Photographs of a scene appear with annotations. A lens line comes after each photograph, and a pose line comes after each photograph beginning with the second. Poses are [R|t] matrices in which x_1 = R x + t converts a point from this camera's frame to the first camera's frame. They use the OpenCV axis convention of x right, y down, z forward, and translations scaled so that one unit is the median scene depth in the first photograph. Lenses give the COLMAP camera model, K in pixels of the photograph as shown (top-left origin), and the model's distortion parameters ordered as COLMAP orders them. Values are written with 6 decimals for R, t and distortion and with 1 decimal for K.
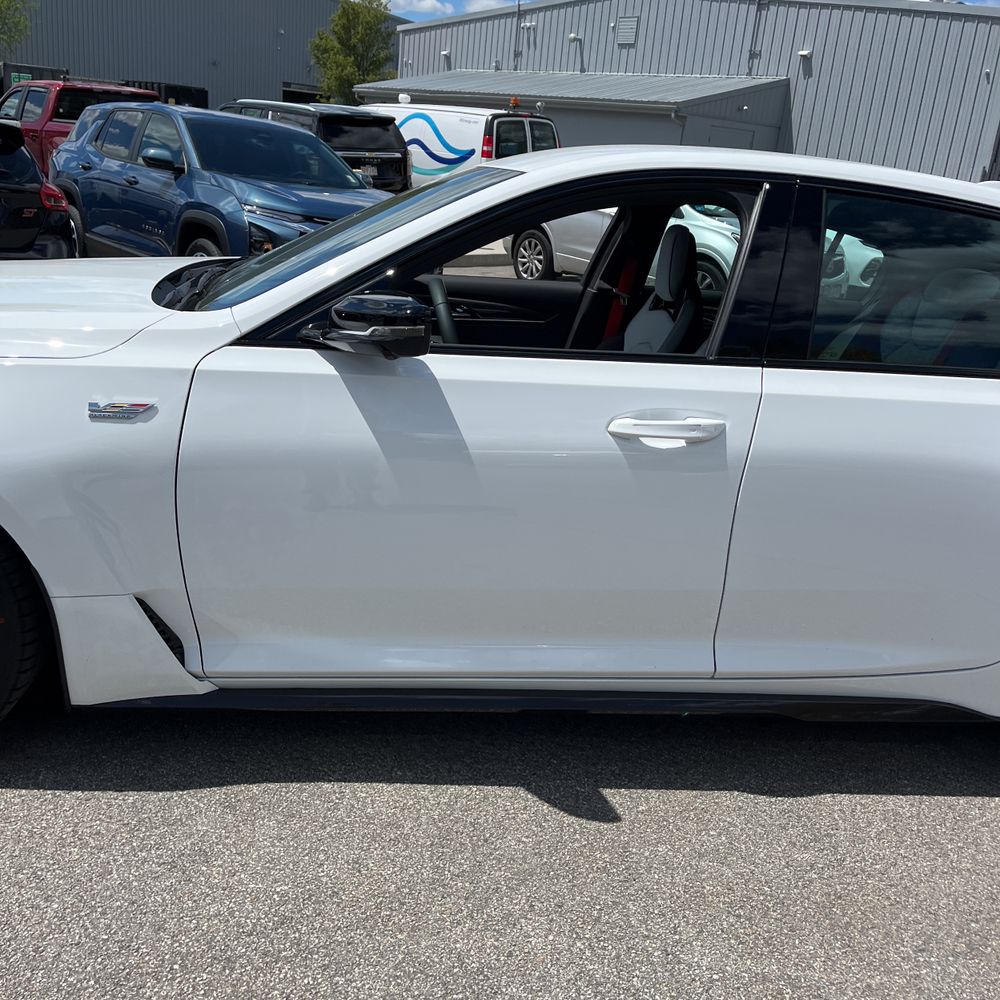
lens RADIAL K [[1038.0, 0, 500.0], [0, 1038.0, 500.0], [0, 0, 1]] dist [0.030627, -0.006998]
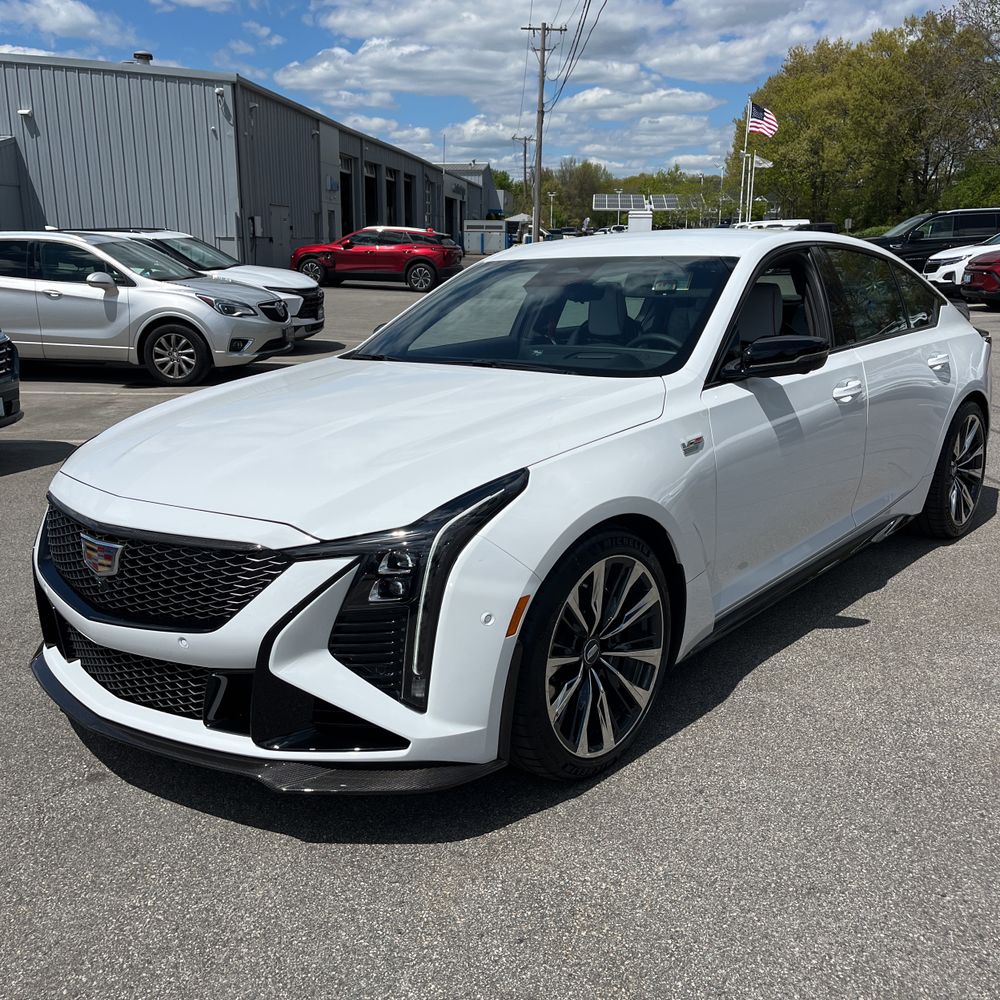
lens RADIAL K [[1029.2, 0, 519.0], [0, 1029.2, 507.6], [0, 0, 1]] dist [0.087921, -0.125482]
pose [[0.707345, -0.265919, 0.654944, -0.195533], [0.285848, 0.955010, 0.079033, -0.024039], [-0.646494, 0.131311, 0.751534, 0.009425]]
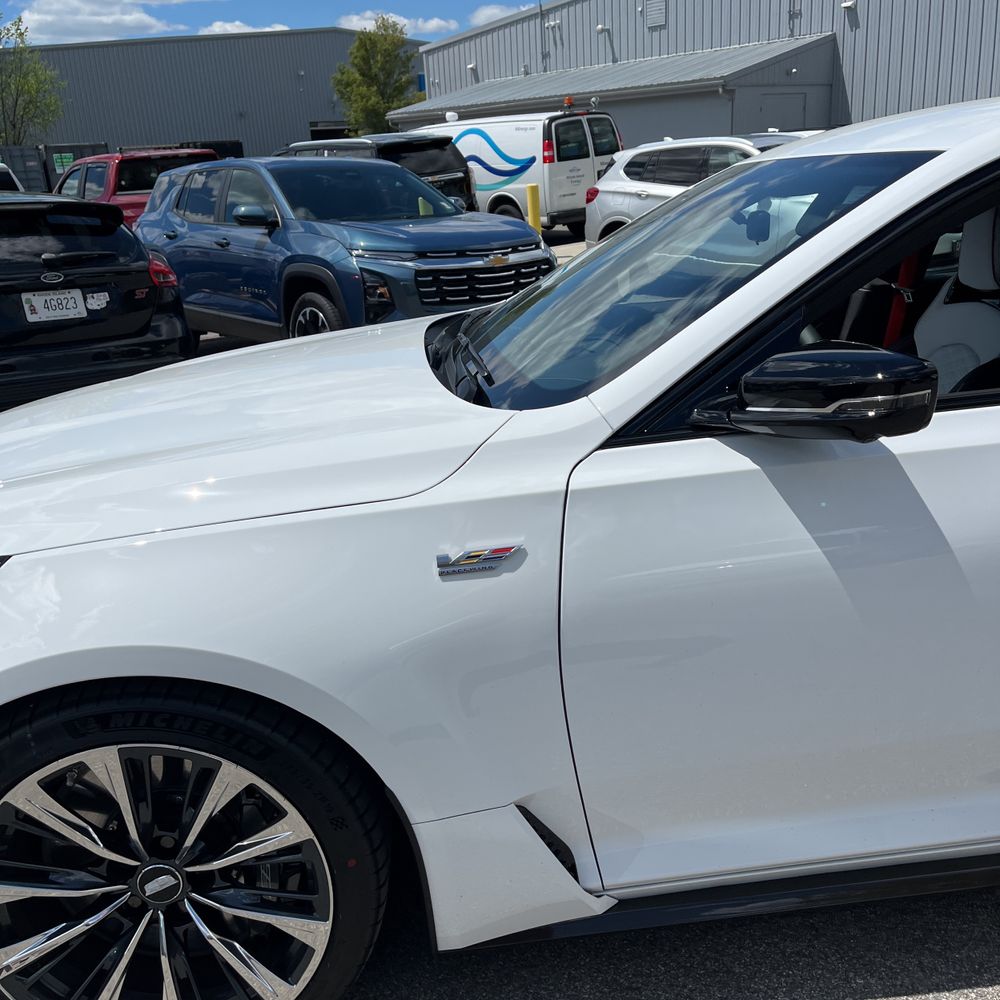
lens RADIAL K [[1038.0, 0, 500.0], [0, 1038.0, 500.0], [0, 0, 1]] dist [0.030627, -0.006998]
pose [[0.988904, -0.134319, -0.063459, -0.038232], [0.133903, 0.990936, -0.010791, -0.015201], [0.064334, 0.002174, 0.997926, 0.035727]]
